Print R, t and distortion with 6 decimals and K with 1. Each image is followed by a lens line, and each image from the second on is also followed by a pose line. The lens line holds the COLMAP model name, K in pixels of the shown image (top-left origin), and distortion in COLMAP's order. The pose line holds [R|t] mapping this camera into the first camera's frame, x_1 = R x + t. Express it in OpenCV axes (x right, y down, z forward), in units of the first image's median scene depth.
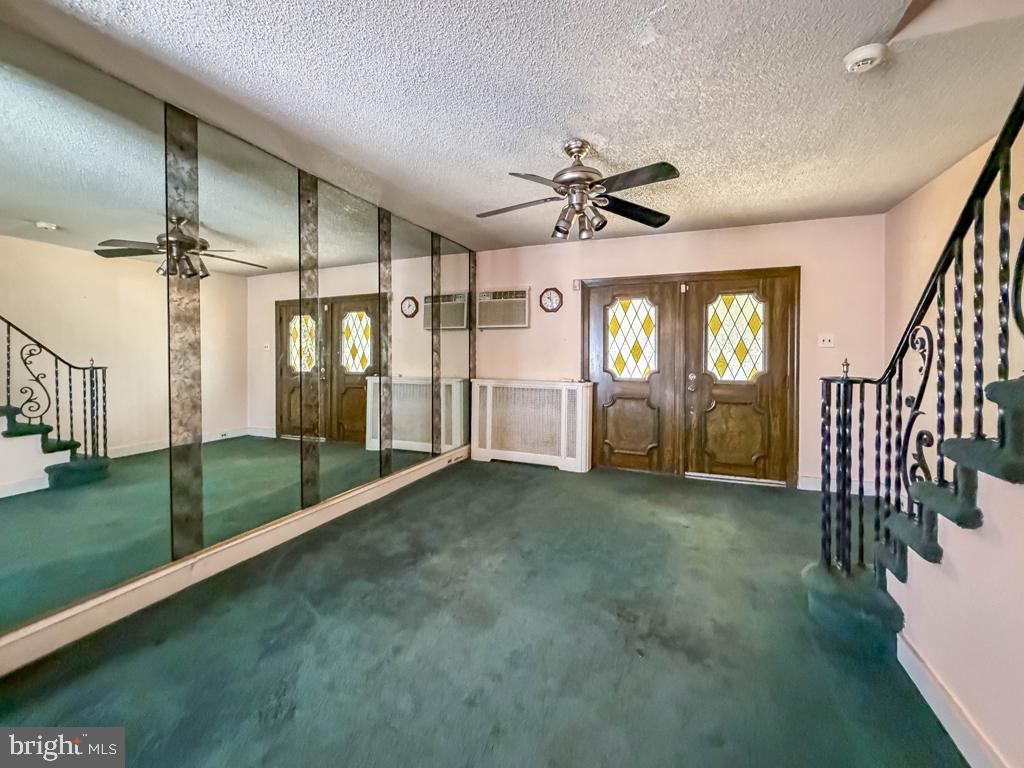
lens RADIAL K [[424.4, 0, 521.7], [0, 424.4, 358.9], [0, 0, 1]] dist [-0.000444, -0.001357]
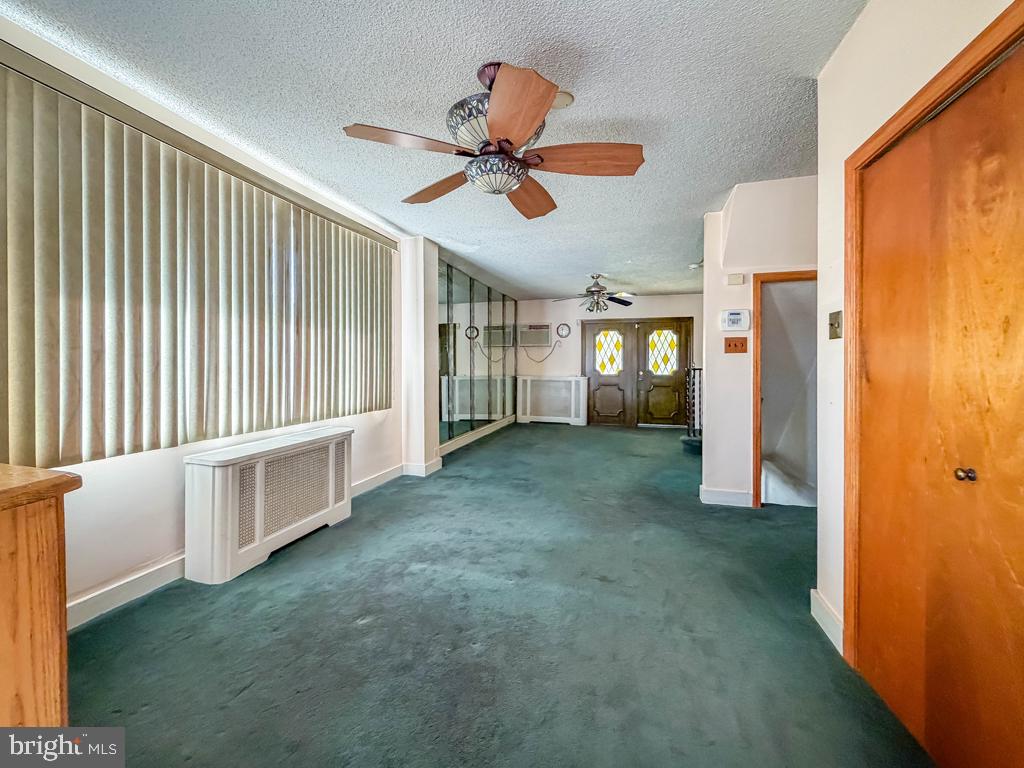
lens RADIAL K [[424.4, 0, 517.0], [0, 424.4, 367.0], [0, 0, 1]] dist [-0.000444, -0.001357]
pose [[0.994407, -0.001586, 0.105600, -0.358143], [0.002006, 0.999991, -0.003866, 0.022223], [-0.105593, 0.004057, 0.994401, -0.846003]]
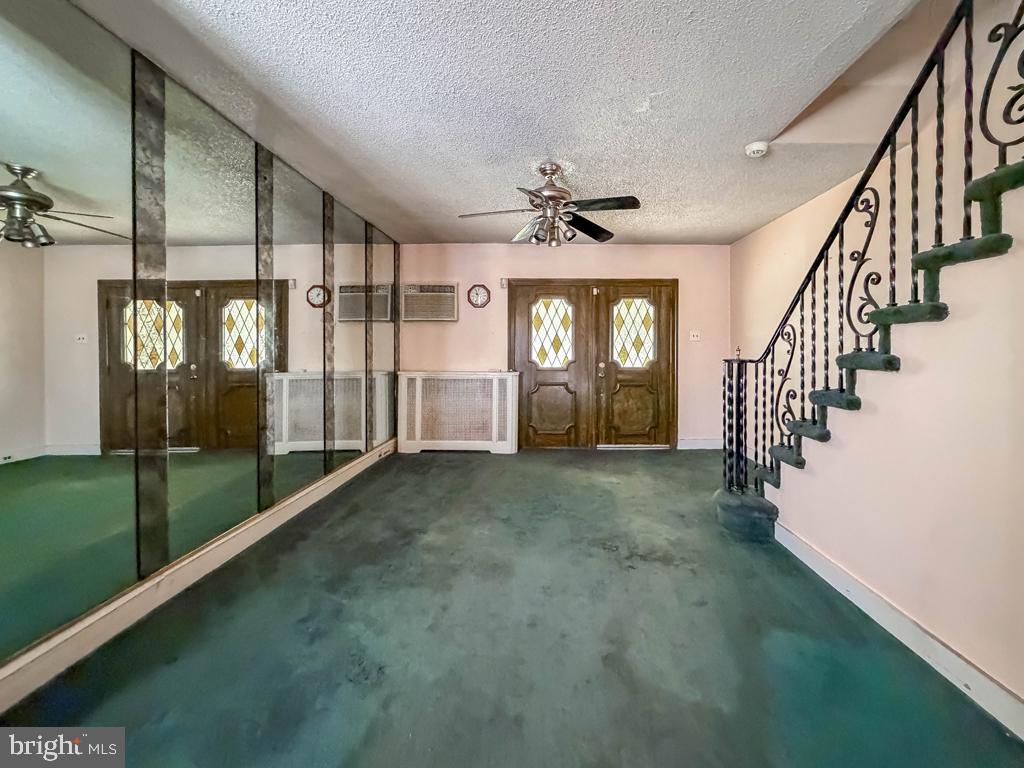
lens RADIAL K [[424.4, 0, 543.5], [0, 424.4, 353.2], [0, 0, 1]] dist [-0.000444, -0.001357]
pose [[0.928619, -0.004901, 0.371001, -0.203394], [0.007270, 0.999961, -0.004987, 0.013542], [-0.370962, 0.007328, 0.928619, -0.057297]]
